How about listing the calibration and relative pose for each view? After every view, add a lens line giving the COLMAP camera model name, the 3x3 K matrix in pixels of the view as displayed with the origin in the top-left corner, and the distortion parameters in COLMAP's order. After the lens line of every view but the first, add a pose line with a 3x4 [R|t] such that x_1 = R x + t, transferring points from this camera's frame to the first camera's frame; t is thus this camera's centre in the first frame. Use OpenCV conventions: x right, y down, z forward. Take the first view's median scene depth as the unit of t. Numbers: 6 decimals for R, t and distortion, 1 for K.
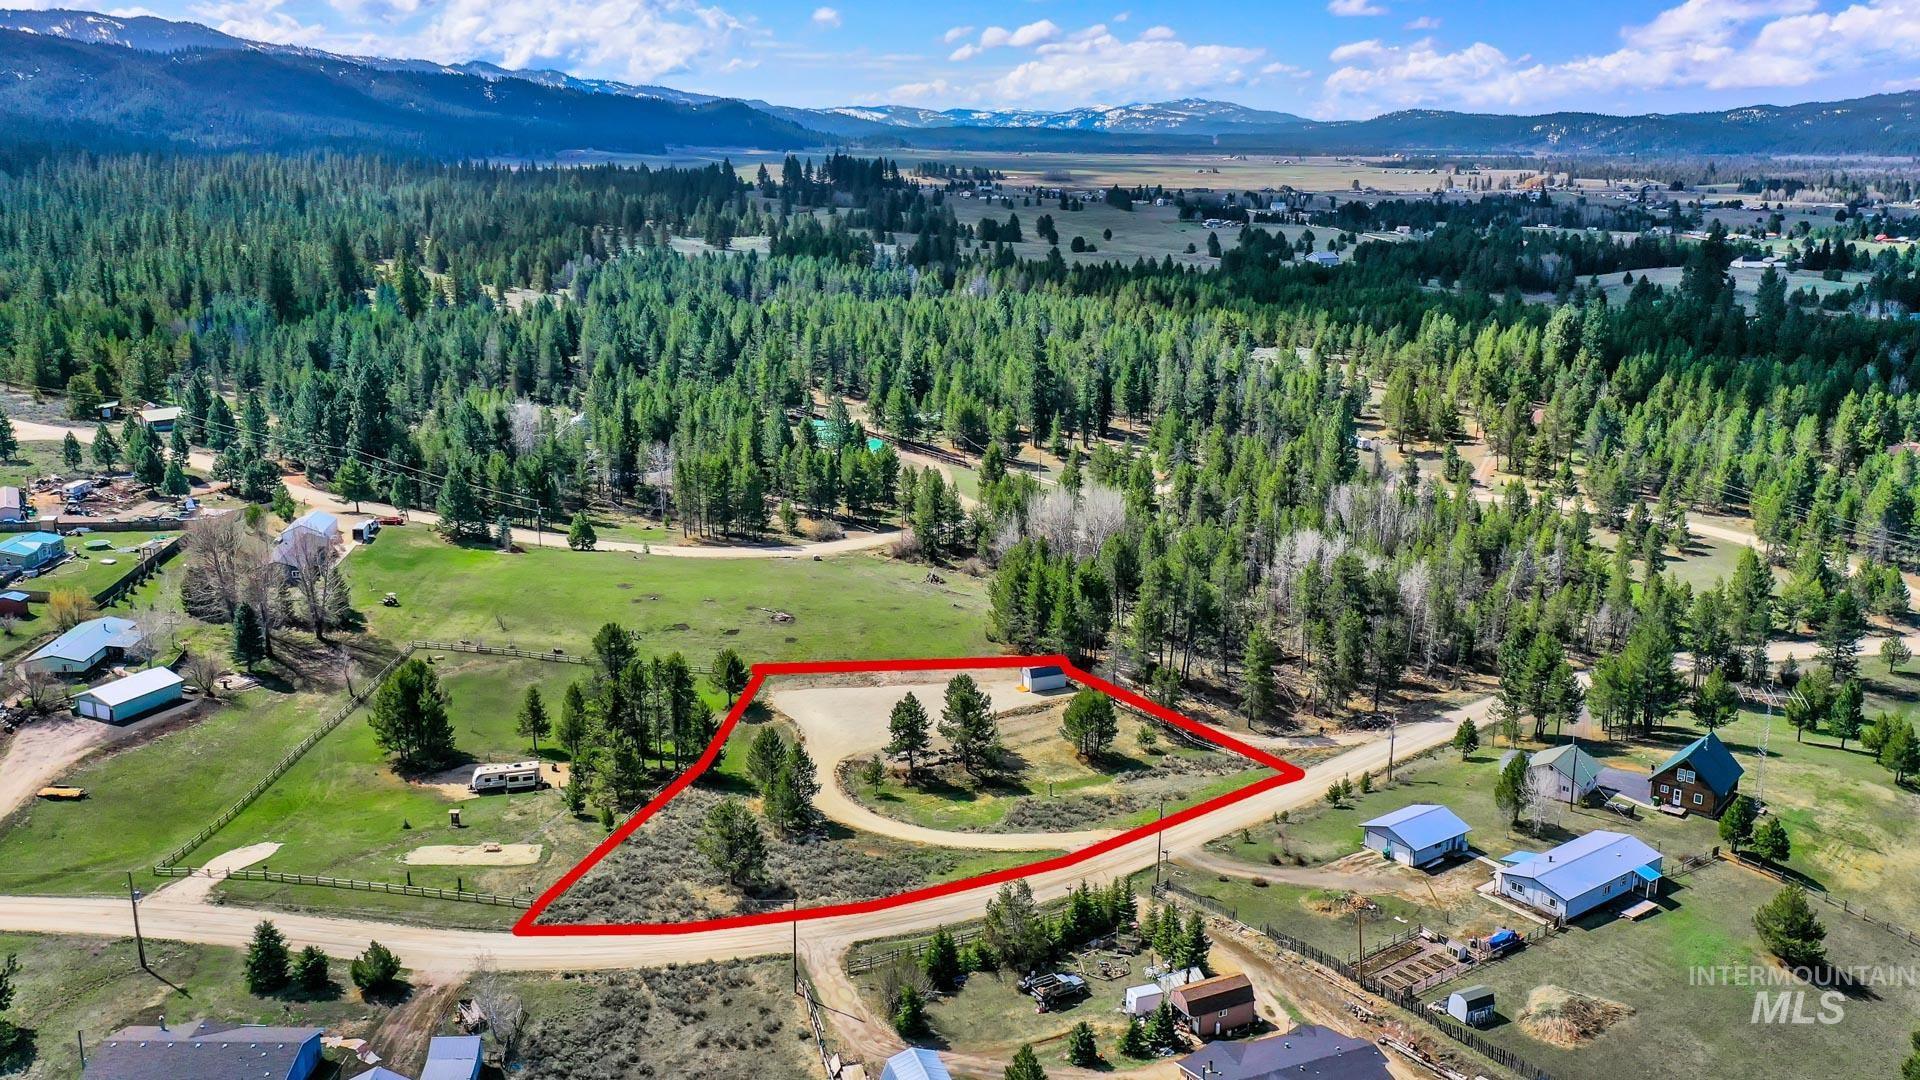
lens RADIAL K [[1602.1, 0, 960.0], [0, 1602.1, 540.0], [0, 0, 1]] dist [0.055885, -0.002127]
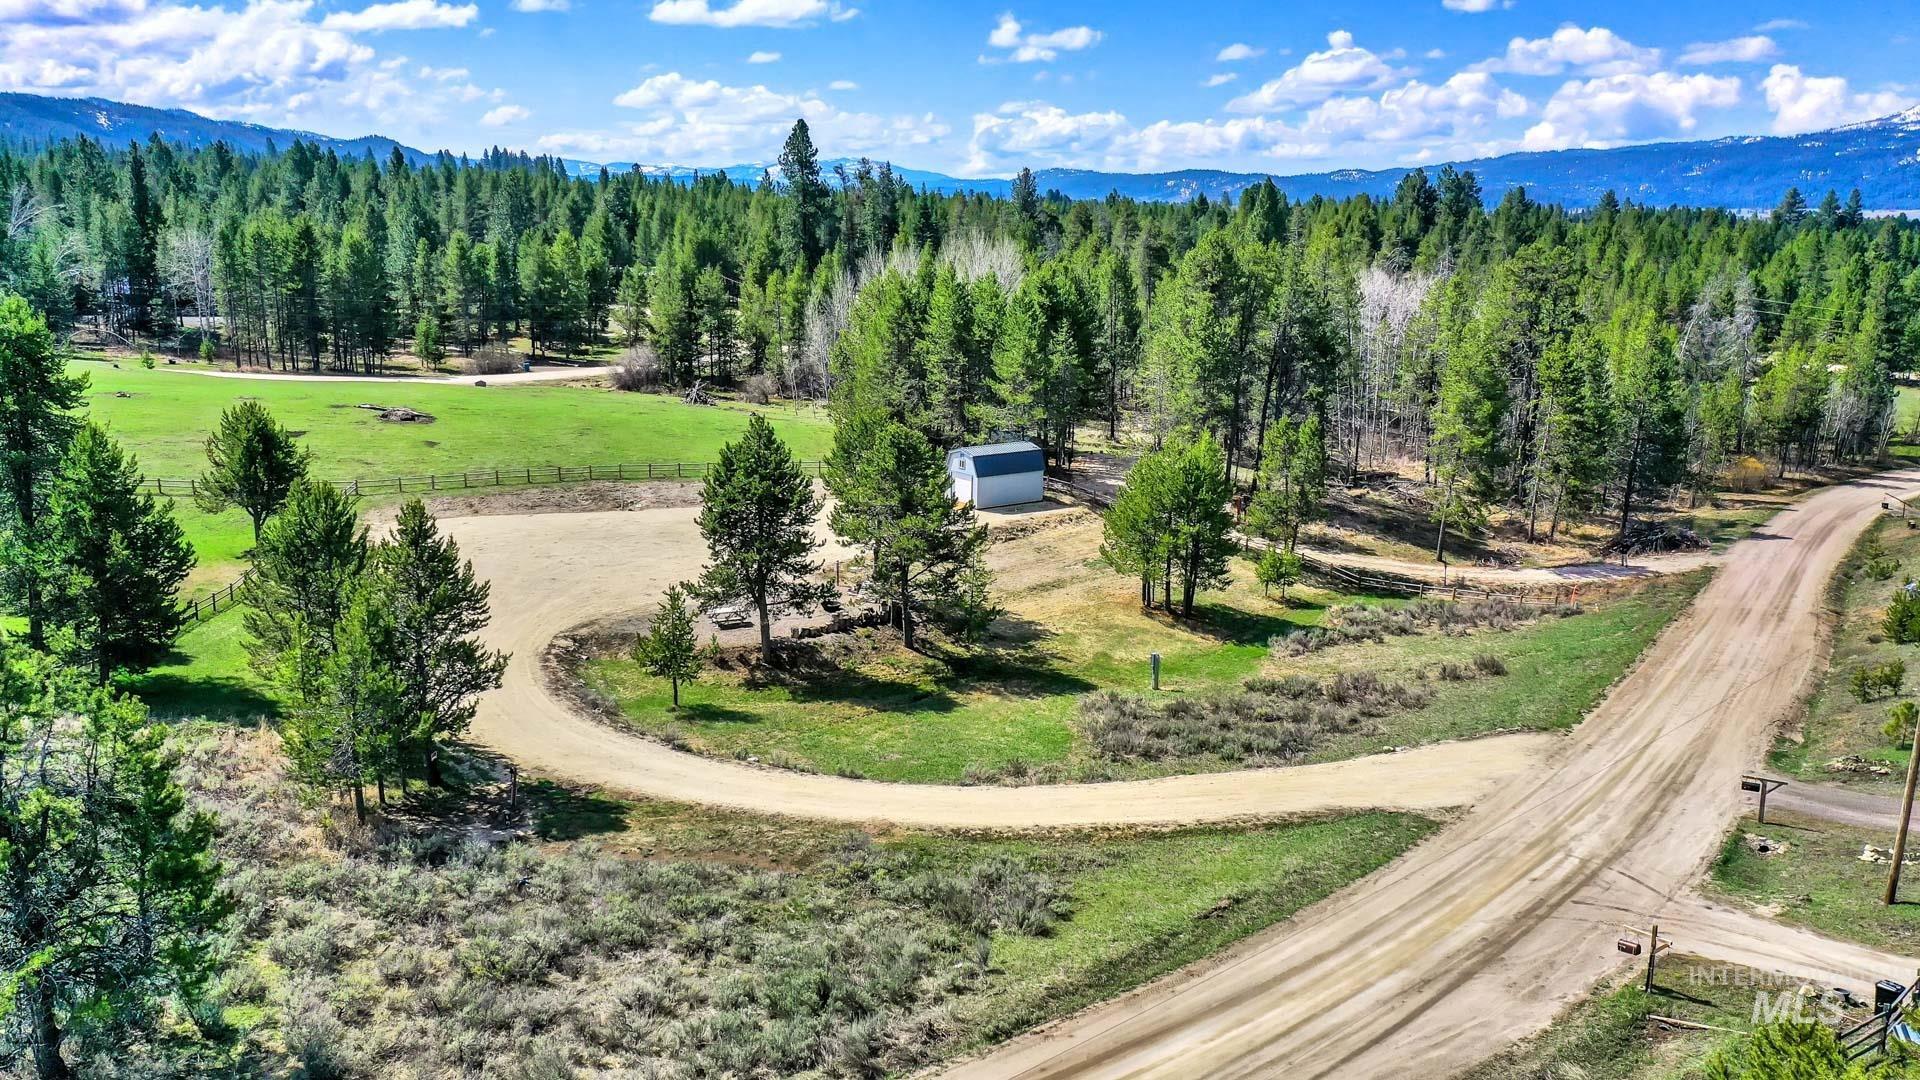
lens RADIAL K [[1602.1, 0, 960.0], [0, 1602.1, 540.0], [0, 0, 1]] dist [0.055885, -0.002127]
pose [[0.980170, -0.034873, 0.195067, -0.057146], [0.038392, 0.999161, -0.014286, 0.128082], [-0.194405, 0.021492, 0.980686, 0.644330]]
